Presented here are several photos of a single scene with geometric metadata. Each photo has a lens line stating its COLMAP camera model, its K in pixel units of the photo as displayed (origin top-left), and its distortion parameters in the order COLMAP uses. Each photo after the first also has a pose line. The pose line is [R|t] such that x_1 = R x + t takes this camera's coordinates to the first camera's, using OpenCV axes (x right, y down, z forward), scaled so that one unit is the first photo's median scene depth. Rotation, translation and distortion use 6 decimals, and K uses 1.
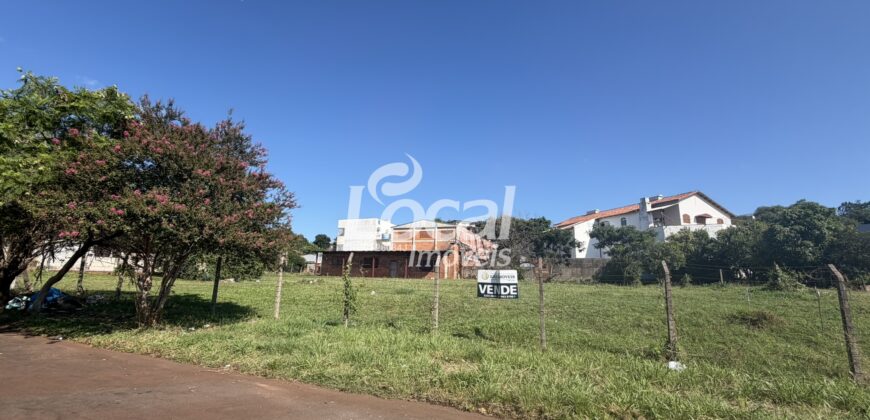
lens RADIAL K [[345.2, 0, 432.7], [0, 345.2, 205.3], [0, 0, 1]] dist [0.002148, -0.000514]
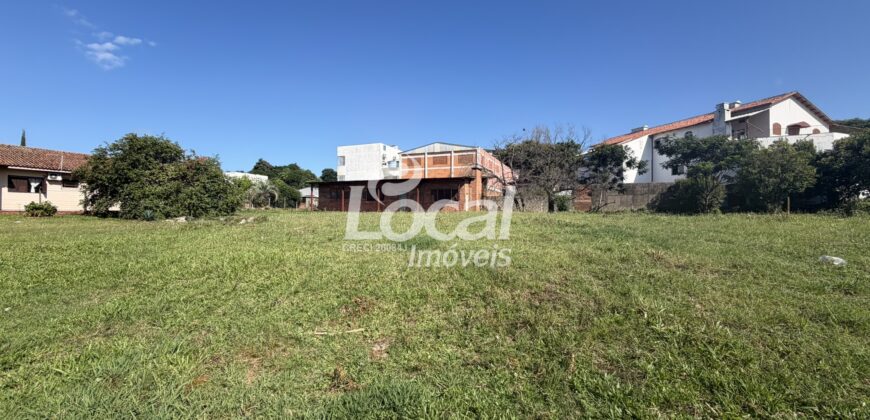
lens RADIAL K [[345.2, 0, 433.3], [0, 345.2, 205.2], [0, 0, 1]] dist [0.002148, -0.000514]
pose [[0.999207, -0.022047, -0.033150, -0.055308], [0.027887, 0.981857, 0.187562, 0.162888], [0.028413, -0.188338, 0.981693, 0.756830]]
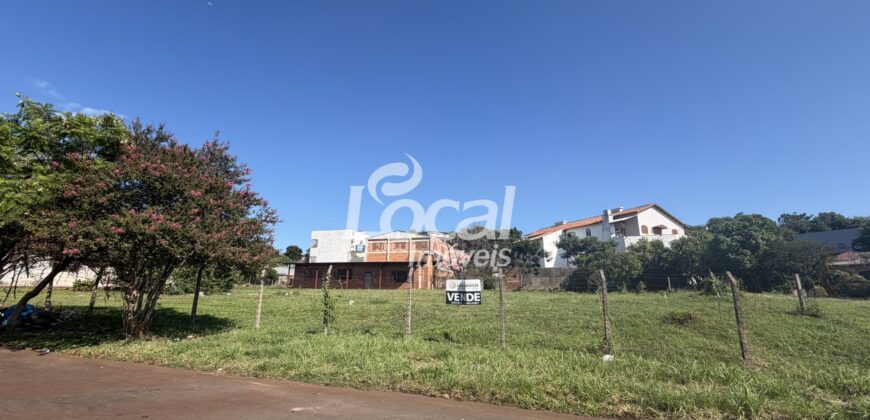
lens RADIAL K [[345.2, 0, 432.5], [0, 345.2, 203.9], [0, 0, 1]] dist [0.002148, -0.000514]
pose [[0.997318, 0.003326, 0.073109, 0.002256], [-0.000839, 0.999421, -0.034025, -0.014883], [-0.073180, 0.033872, 0.996743, -0.088068]]
